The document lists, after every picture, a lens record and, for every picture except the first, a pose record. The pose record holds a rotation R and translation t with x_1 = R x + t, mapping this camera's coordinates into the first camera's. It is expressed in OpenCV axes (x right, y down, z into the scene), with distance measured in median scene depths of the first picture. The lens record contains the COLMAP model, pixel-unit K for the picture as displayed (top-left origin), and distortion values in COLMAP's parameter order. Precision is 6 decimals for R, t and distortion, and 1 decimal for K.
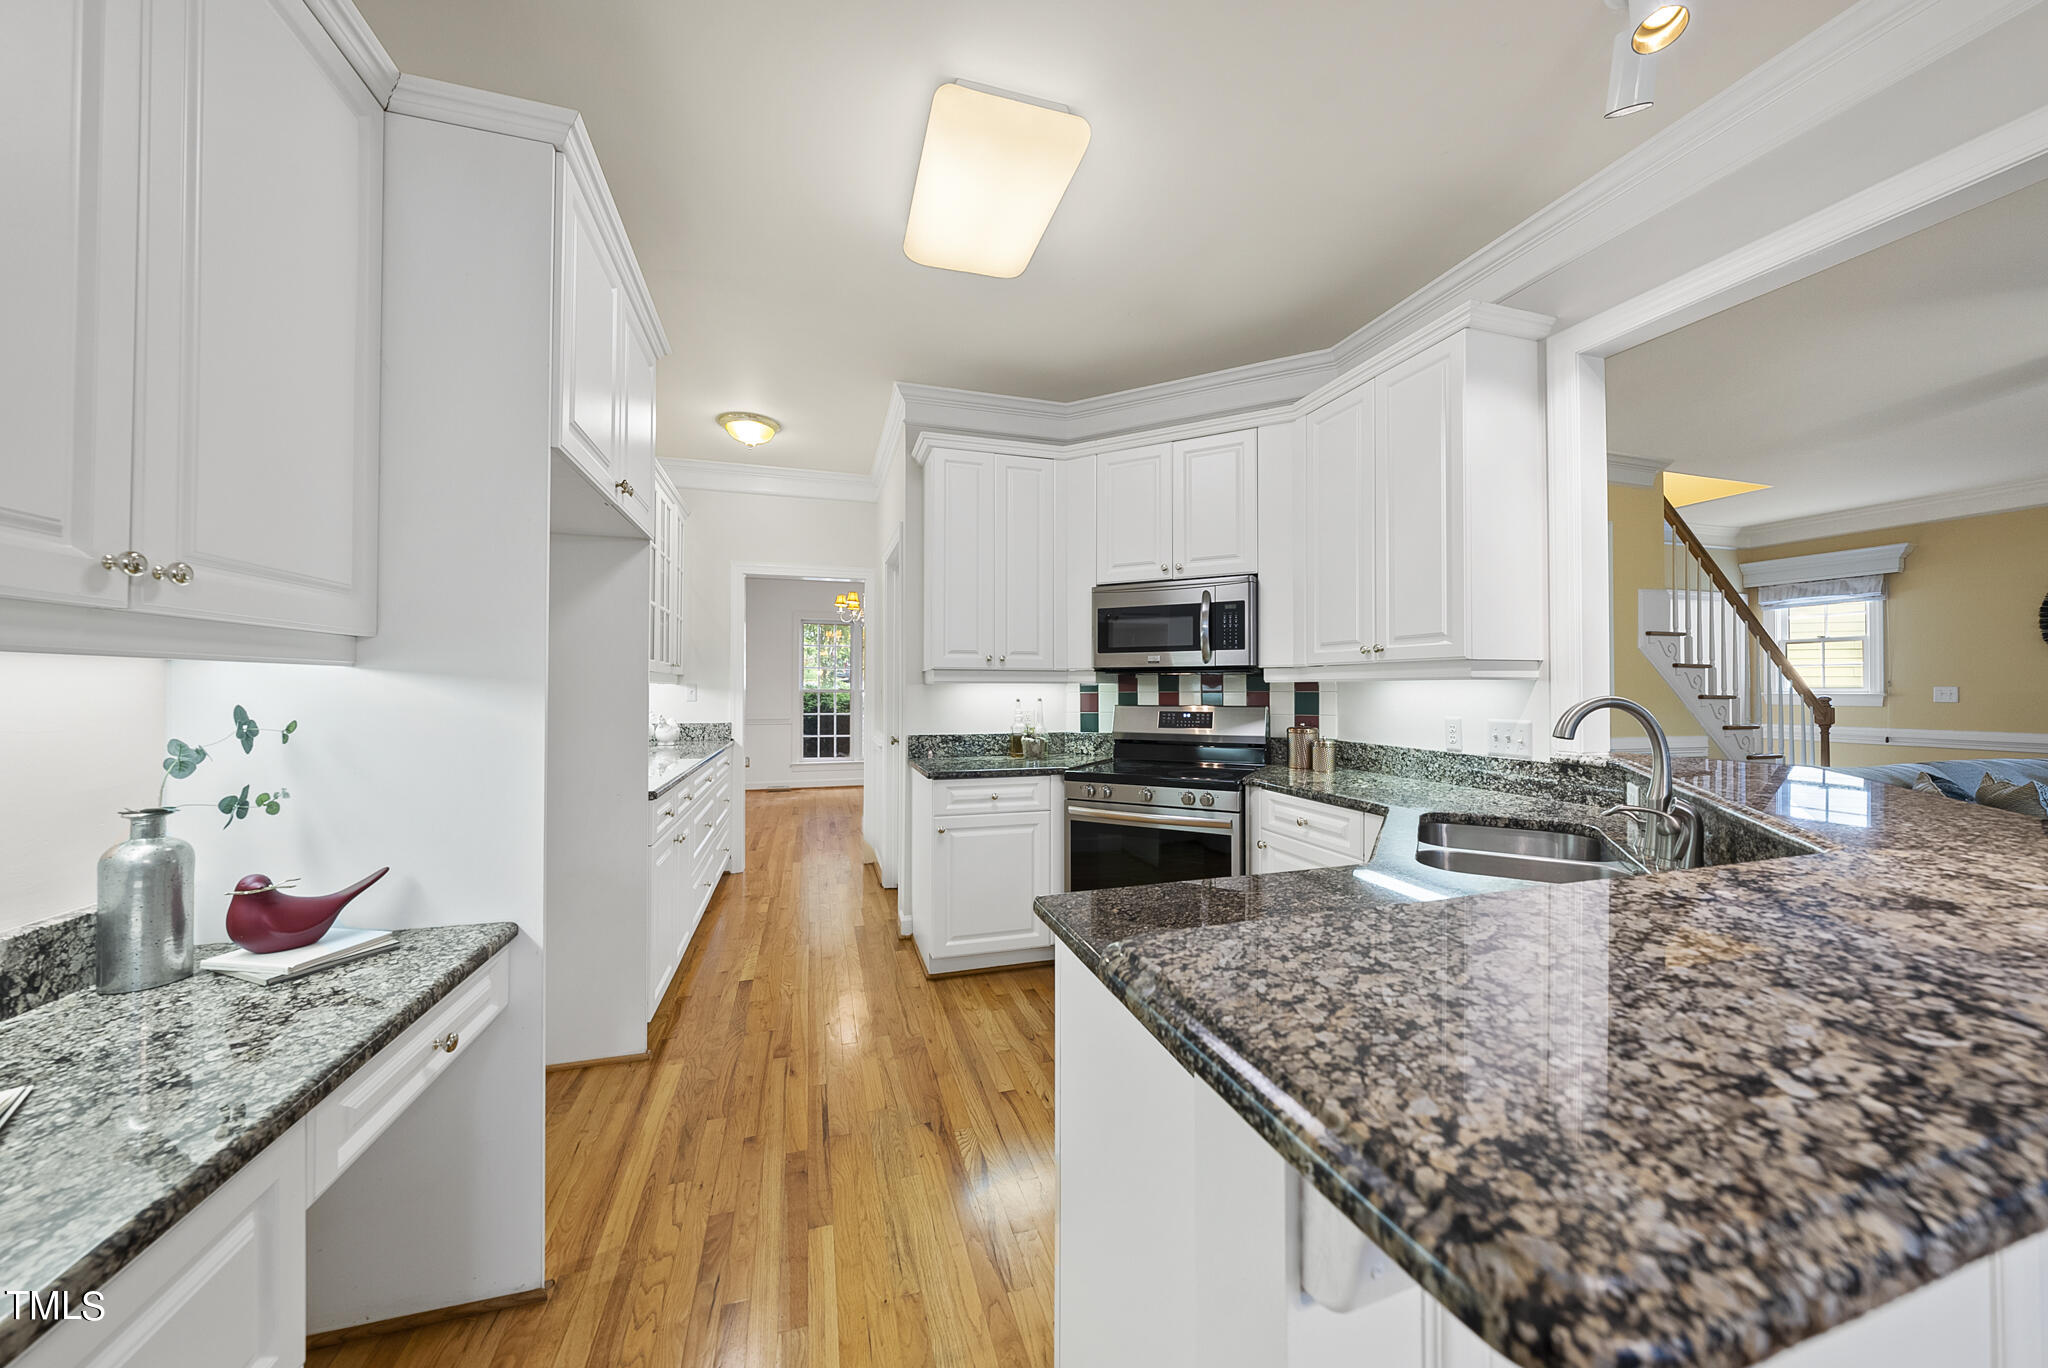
lens RADIAL K [[708.6, 0, 1024.9], [0, 708.6, 681.5], [0, 0, 1]] dist [-0.007719, -0.000316]
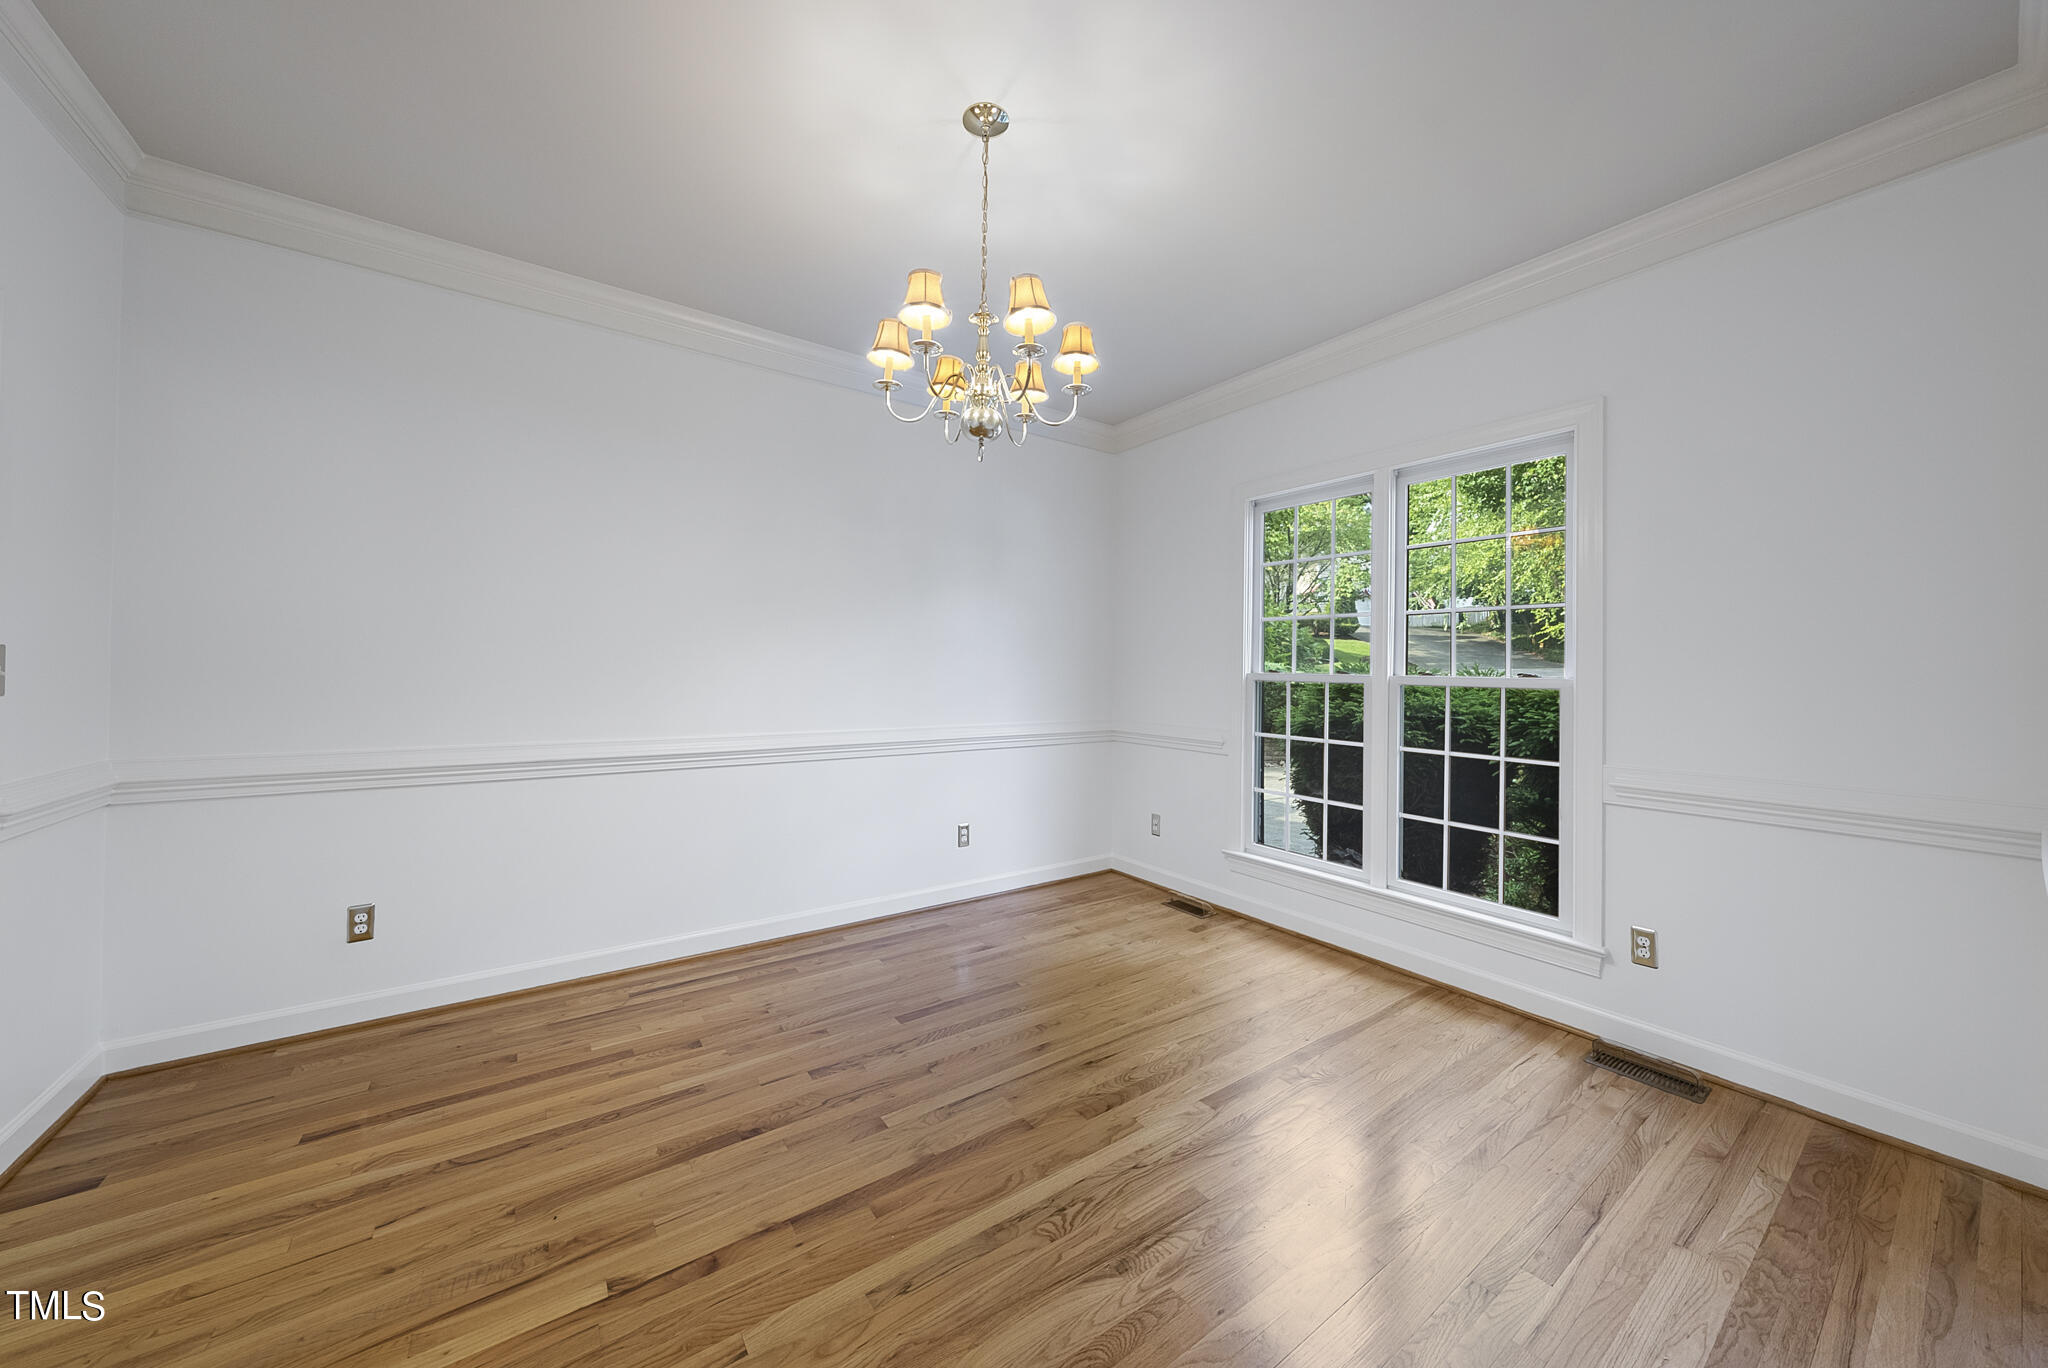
lens RADIAL K [[708.6, 0, 1020.3], [0, 708.6, 674.6], [0, 0, 1]] dist [-0.007719, -0.000316]
pose [[0.313838, 0.019854, -0.949269, 0.067042], [-0.000053, 0.999782, 0.020893, 0.011455], [0.949476, -0.006507, 0.313771, 1.906614]]
